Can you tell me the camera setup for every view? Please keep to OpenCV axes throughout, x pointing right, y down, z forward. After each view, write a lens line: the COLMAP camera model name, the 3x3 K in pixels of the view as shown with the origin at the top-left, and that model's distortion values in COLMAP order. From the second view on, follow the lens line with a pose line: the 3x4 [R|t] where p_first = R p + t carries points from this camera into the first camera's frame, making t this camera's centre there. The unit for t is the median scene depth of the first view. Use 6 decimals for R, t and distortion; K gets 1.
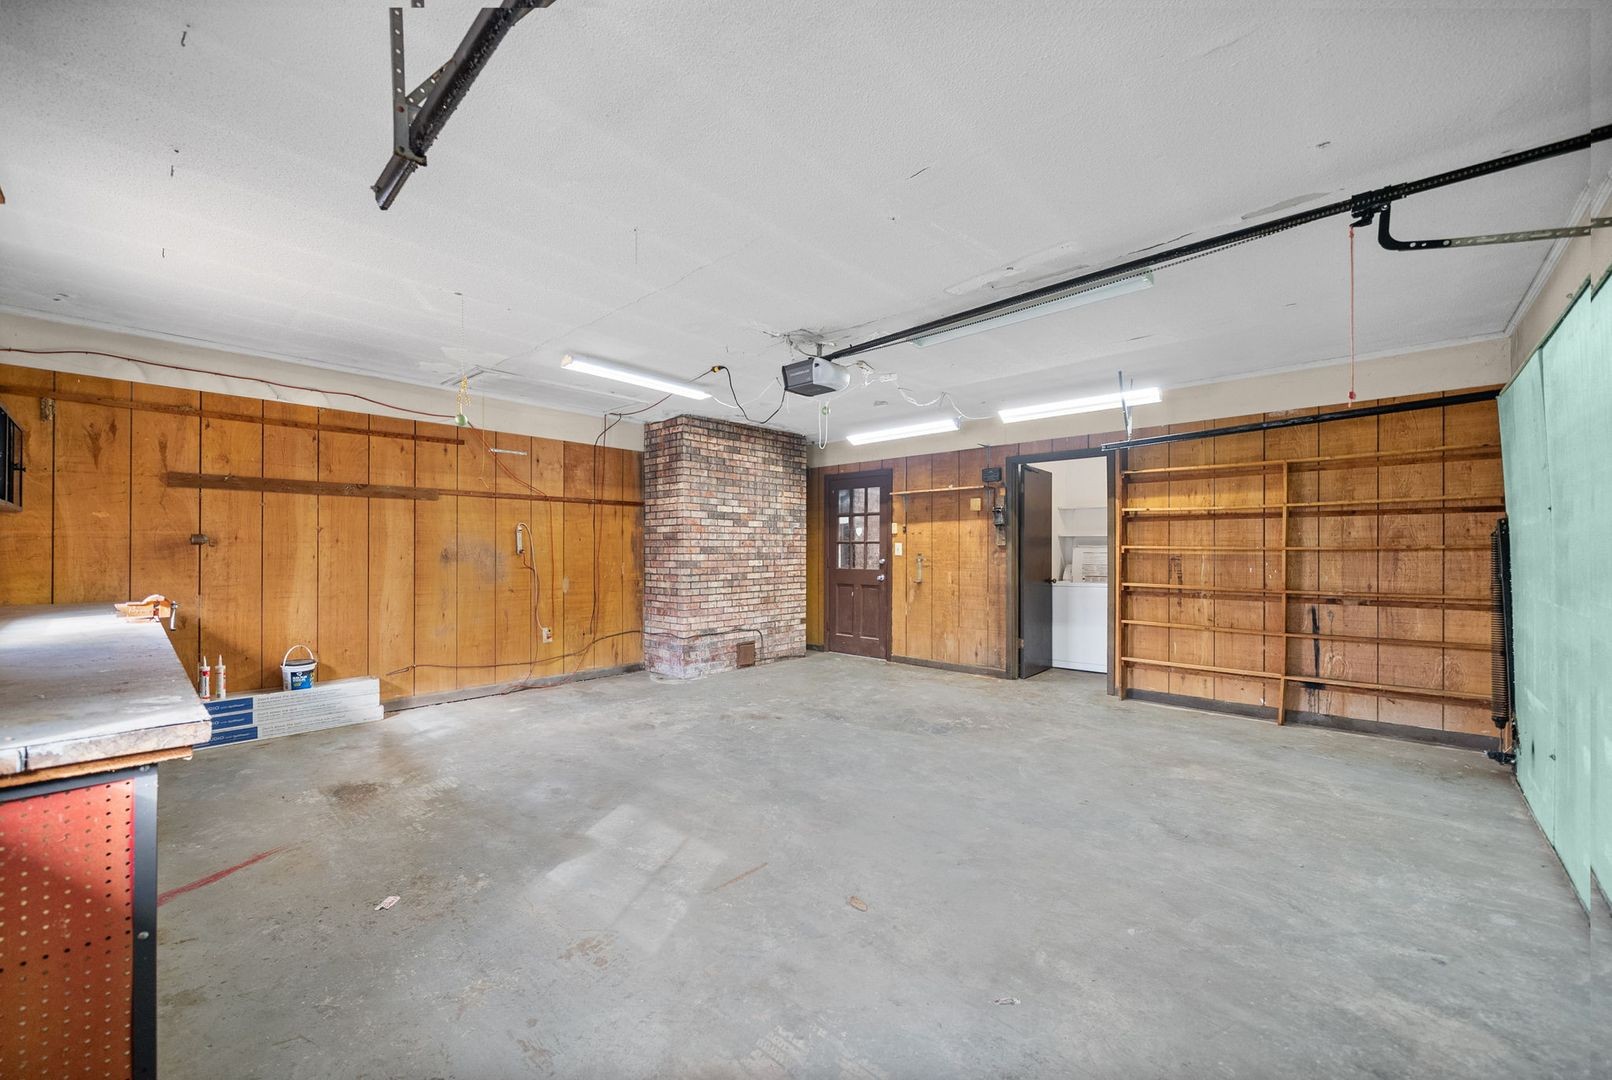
lens RADIAL K [[618.2, 0, 806.0], [0, 618.2, 540.0], [0, 0, 1]] dist [0.000346, -0.000003]
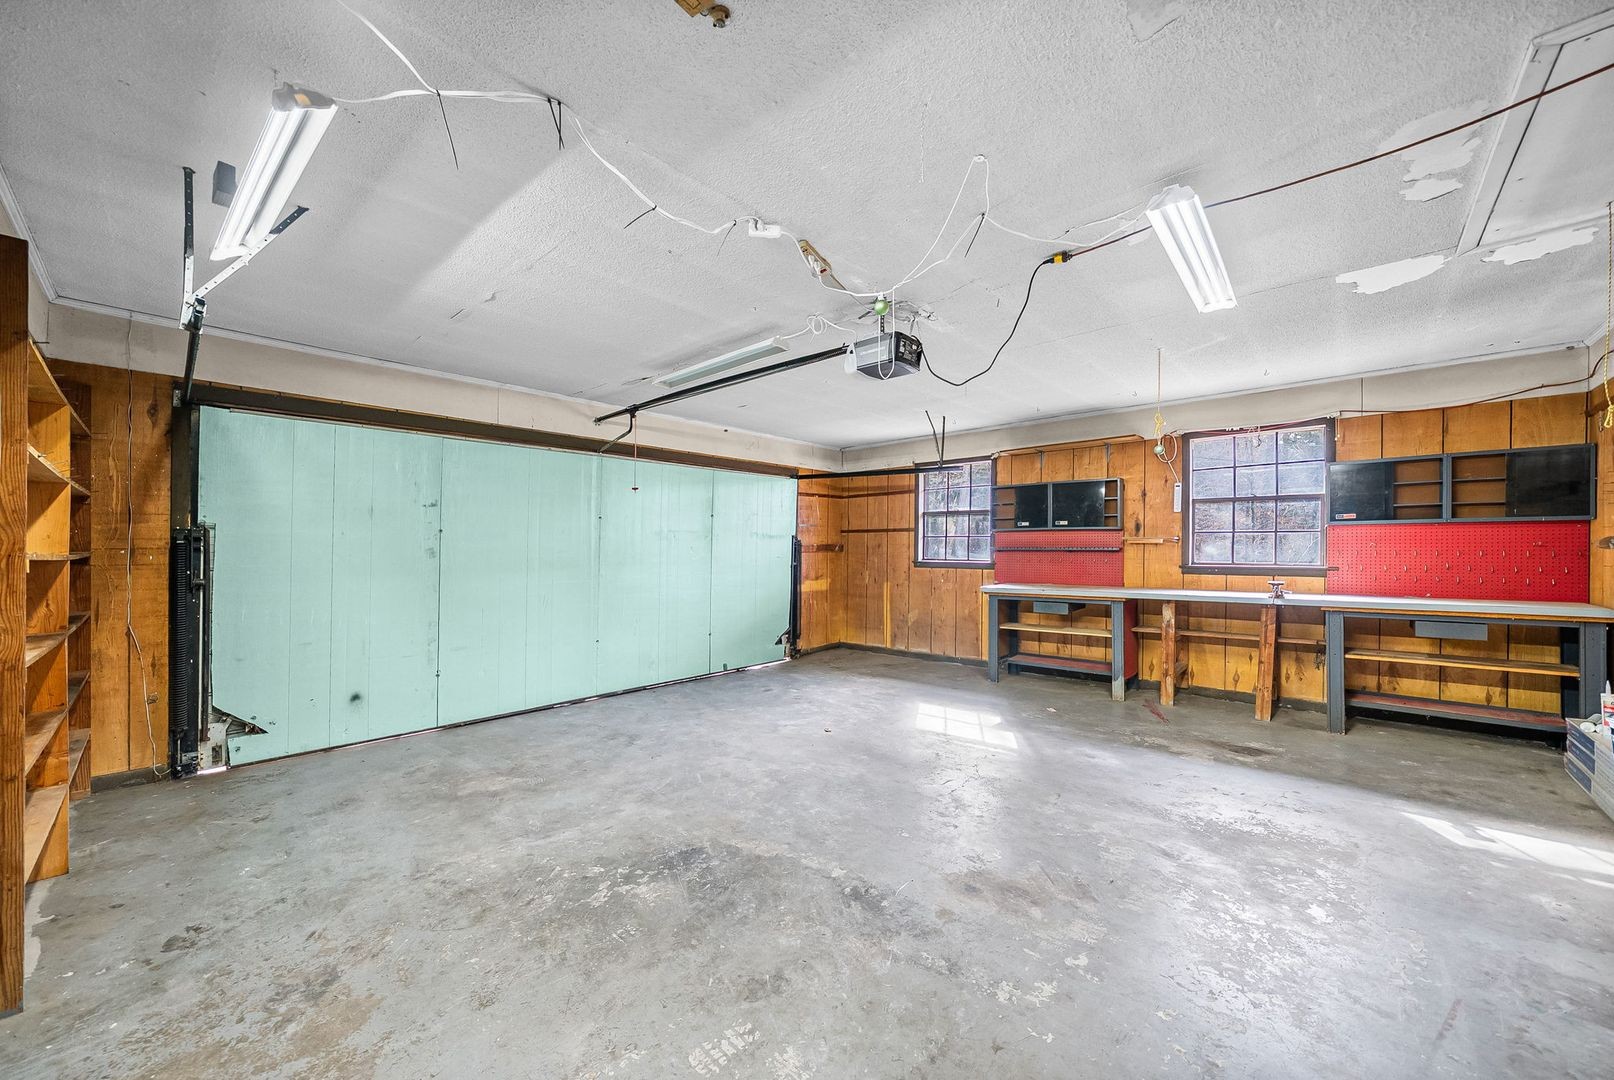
lens RADIAL K [[619.0, 0, 807.0], [0, 619.0, 540.0], [0, 0, 1]] dist [0.000346, -0.000003]
pose [[-0.999878, 0.002558, 0.015391, 0.108585], [0.002113, 0.999581, -0.028863, 0.019499], [-0.015459, -0.028827, -0.999465, 1.990044]]
